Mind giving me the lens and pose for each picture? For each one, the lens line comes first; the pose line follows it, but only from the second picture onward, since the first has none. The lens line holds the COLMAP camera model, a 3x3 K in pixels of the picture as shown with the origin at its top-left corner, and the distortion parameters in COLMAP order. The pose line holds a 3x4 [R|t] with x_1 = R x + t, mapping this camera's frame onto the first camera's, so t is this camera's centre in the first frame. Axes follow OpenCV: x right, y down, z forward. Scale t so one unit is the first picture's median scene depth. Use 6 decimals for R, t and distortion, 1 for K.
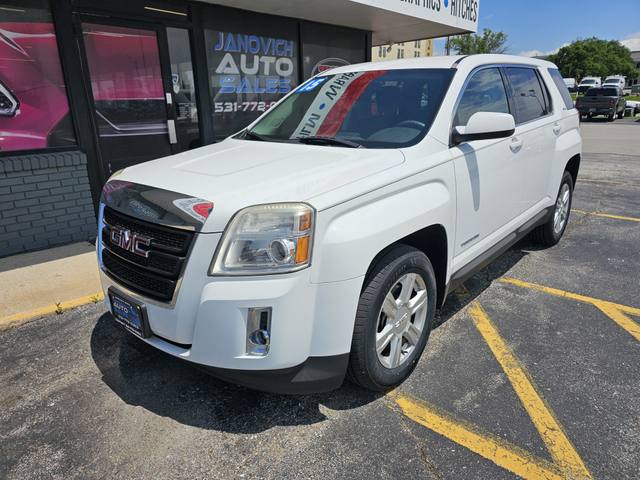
lens RADIAL K [[433.5, 0, 317.9], [0, 433.5, 241.1], [0, 0, 1]] dist [0.045348, -0.046641]
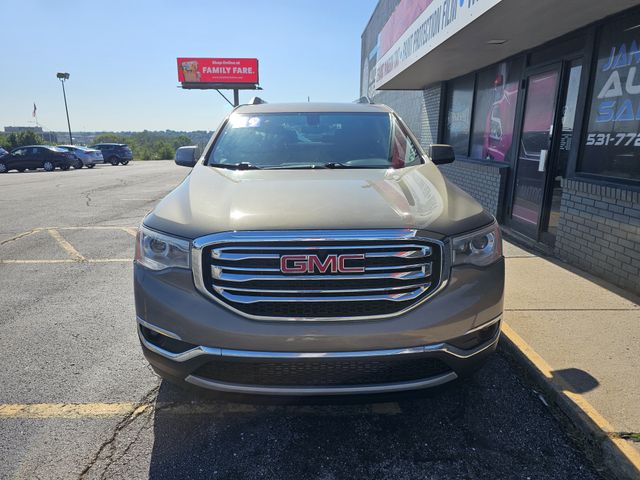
lens RADIAL K [[433.5, 0, 308.9], [0, 433.5, 238.6], [0, 0, 1]] dist [0.045348, -0.046641]
pose [[-0.752506, 0.170947, -0.636013, 0.726589], [-0.180288, 0.875365, 0.448589, -0.416091], [0.633429, 0.452231, -0.627897, 1.261370]]
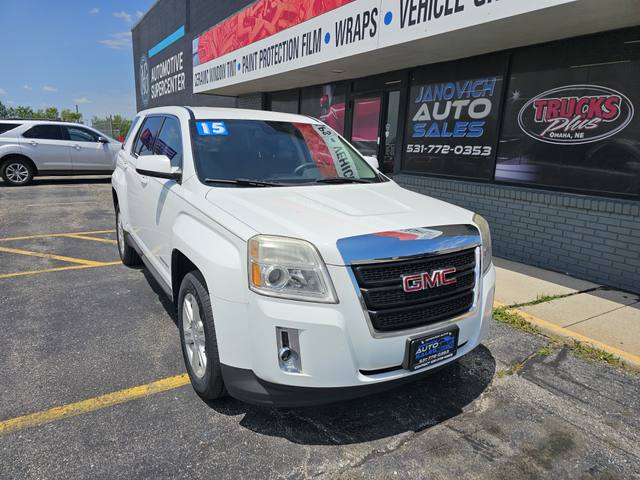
lens RADIAL K [[433.5, 0, 315.1], [0, 433.5, 246.5], [0, 0, 1]] dist [0.045348, -0.046641]
pose [[-0.294857, 0.238612, -0.925269, 1.033750], [-0.306039, 0.893730, 0.328005, -0.377723], [0.905207, 0.379883, -0.190498, 1.091415]]
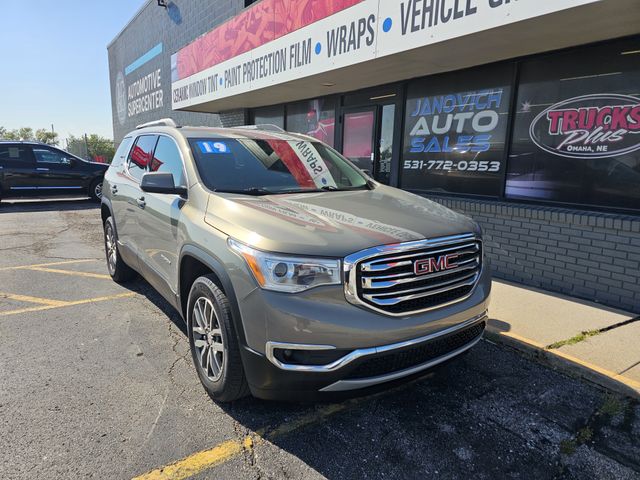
lens RADIAL K [[433.5, 0, 312.7], [0, 433.5, 238.9], [0, 0, 1]] dist [0.045348, -0.046641]
pose [[-0.253470, 0.196299, -0.947217, 0.941223], [-0.297784, 0.915810, 0.269476, -0.359273], [0.920368, 0.350370, -0.173675, 1.033294]]
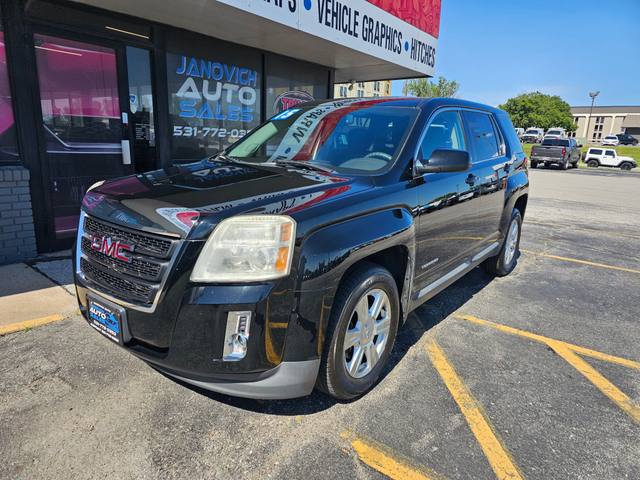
lens RADIAL K [[430.8, 0, 312.8], [0, 430.8, 249.0], [0, 0, 1]] dist [0.048710, -0.047098]
pose [[0.995465, 0.038837, 0.086839, -0.000260], [-0.034044, 0.997850, -0.056006, 0.001155], [-0.088828, 0.052796, 0.994647, 0.020643]]
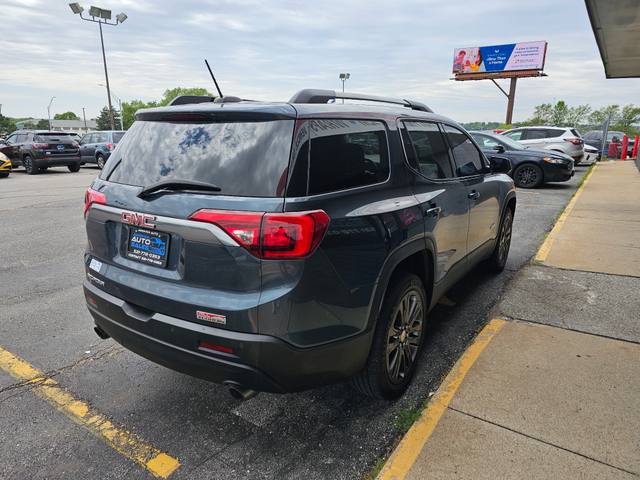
lens RADIAL K [[430.8, 0, 318.2], [0, 430.8, 237.1], [0, 0, 1]] dist [0.048710, -0.047098]
pose [[-0.992524, 0.042779, -0.114305, 0.320132], [-0.023701, 0.851173, 0.524349, -0.476750], [0.119725, 0.523138, -0.843796, 1.358881]]
